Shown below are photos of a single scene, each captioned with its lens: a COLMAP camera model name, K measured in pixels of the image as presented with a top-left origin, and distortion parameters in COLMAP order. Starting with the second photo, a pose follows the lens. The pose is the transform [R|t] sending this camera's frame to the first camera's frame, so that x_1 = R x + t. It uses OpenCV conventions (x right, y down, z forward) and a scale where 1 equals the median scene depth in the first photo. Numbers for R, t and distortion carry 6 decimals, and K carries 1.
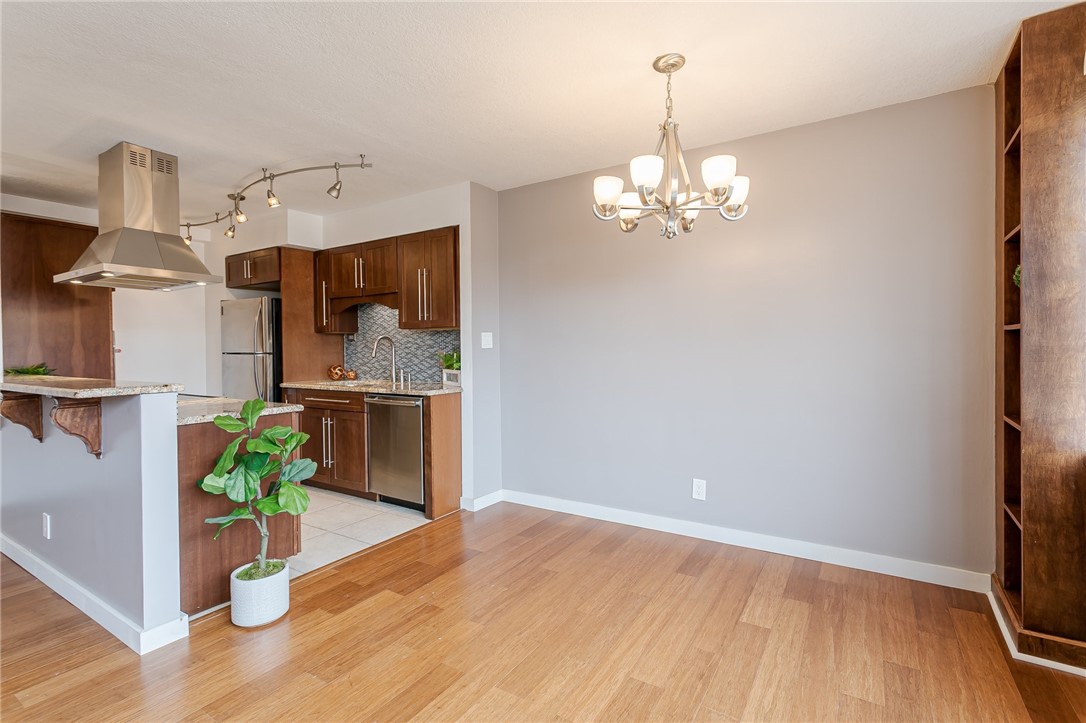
lens RADIAL K [[511.4, 0, 544.3], [0, 511.4, 353.1], [0, 0, 1]] dist [-0.001128, 0.001761]
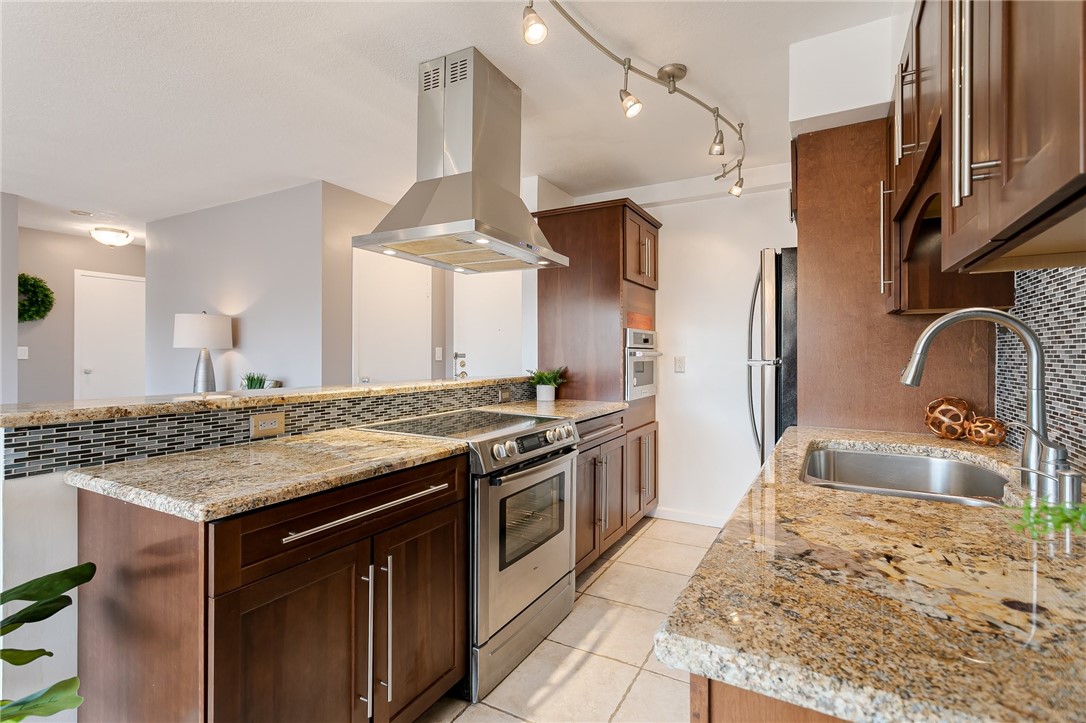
lens RADIAL K [[511.4, 0, 543.8], [0, 511.4, 354.3], [0, 0, 1]] dist [-0.001128, 0.001761]
pose [[0.058987, 0.011153, -0.998196, -0.076549], [-0.013731, 0.999852, 0.010360, -0.012233], [0.998164, 0.013095, 0.059132, 0.990912]]
